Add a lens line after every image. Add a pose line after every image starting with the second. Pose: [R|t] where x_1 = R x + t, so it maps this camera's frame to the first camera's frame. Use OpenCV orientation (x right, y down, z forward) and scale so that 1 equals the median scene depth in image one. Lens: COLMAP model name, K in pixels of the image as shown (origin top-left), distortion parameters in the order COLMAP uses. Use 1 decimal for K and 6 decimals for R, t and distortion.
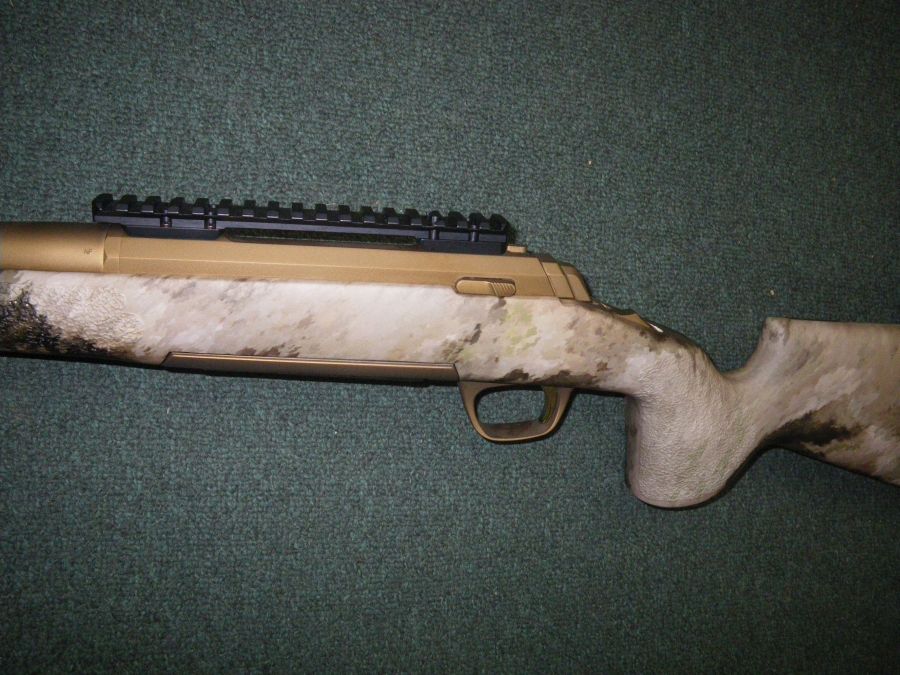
lens RADIAL K [[744.2, 0, 465.2], [0, 744.2, 334.3], [0, 0, 1]] dist [-0.168476, 0.115080]
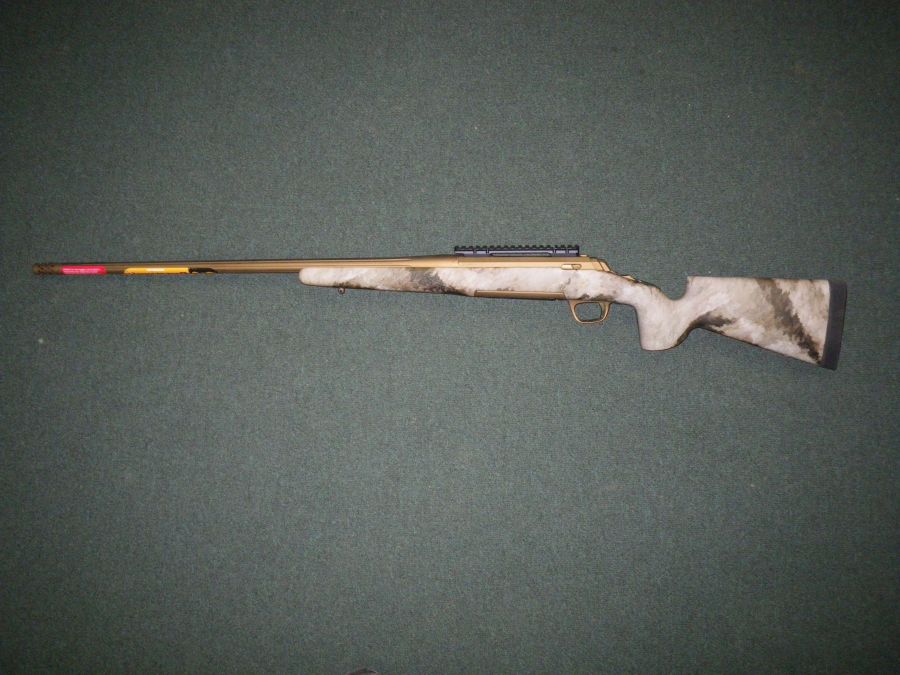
lens RADIAL K [[744.2, 0, 465.2], [0, 744.2, 334.3], [0, 0, 1]] dist [-0.168476, 0.115080]
pose [[0.943957, -0.052808, -0.325818, 0.531293], [0.008569, 0.990707, -0.135746, 0.560087], [0.329958, 0.125346, 0.935637, -1.792884]]
